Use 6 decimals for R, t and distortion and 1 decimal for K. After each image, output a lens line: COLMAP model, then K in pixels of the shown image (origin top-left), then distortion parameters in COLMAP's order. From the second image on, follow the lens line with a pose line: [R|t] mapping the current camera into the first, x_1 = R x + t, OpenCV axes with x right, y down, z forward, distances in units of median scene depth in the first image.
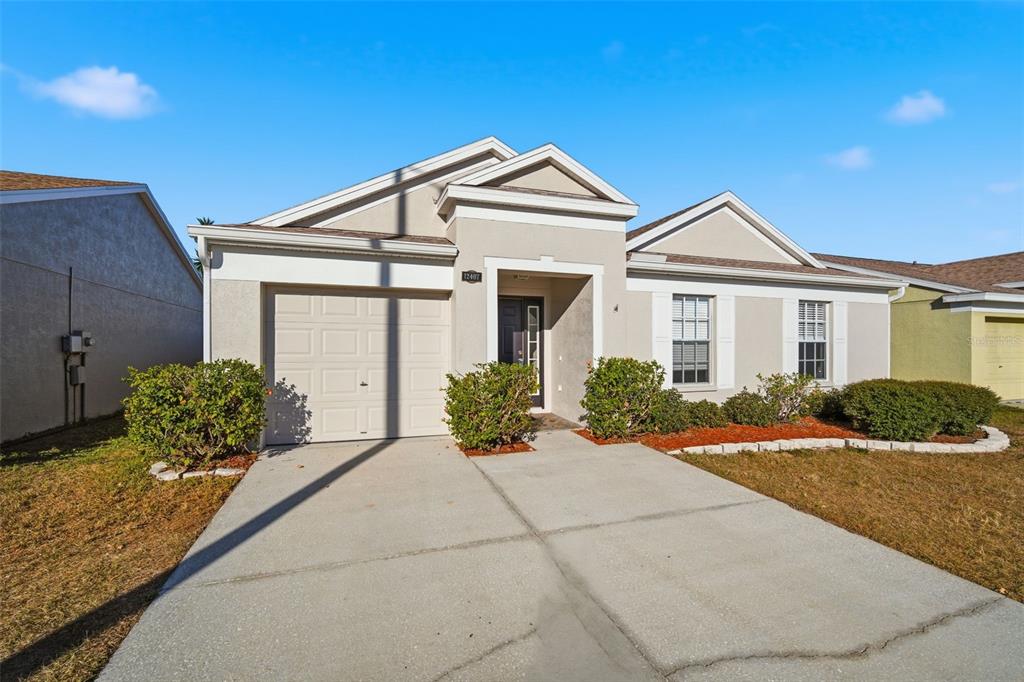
lens RADIAL K [[452.3, 0, 512.0], [0, 452.3, 346.7], [0, 0, 1]] dist [-0.004458, -0.000297]
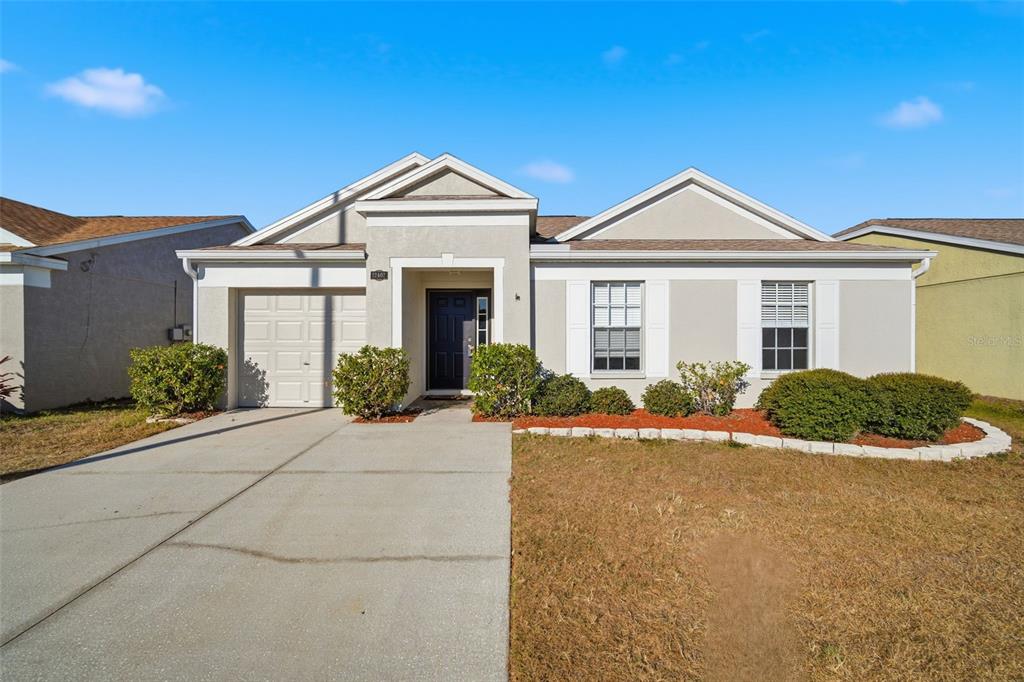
lens RADIAL K [[452.3, 0, 511.0], [0, 452.3, 336.0], [0, 0, 1]] dist [-0.004458, -0.000297]
pose [[0.943397, -0.004194, -0.331639, 0.599098], [0.002853, 0.999986, -0.004529, 0.011256], [0.331653, 0.003326, 0.943396, -0.011704]]
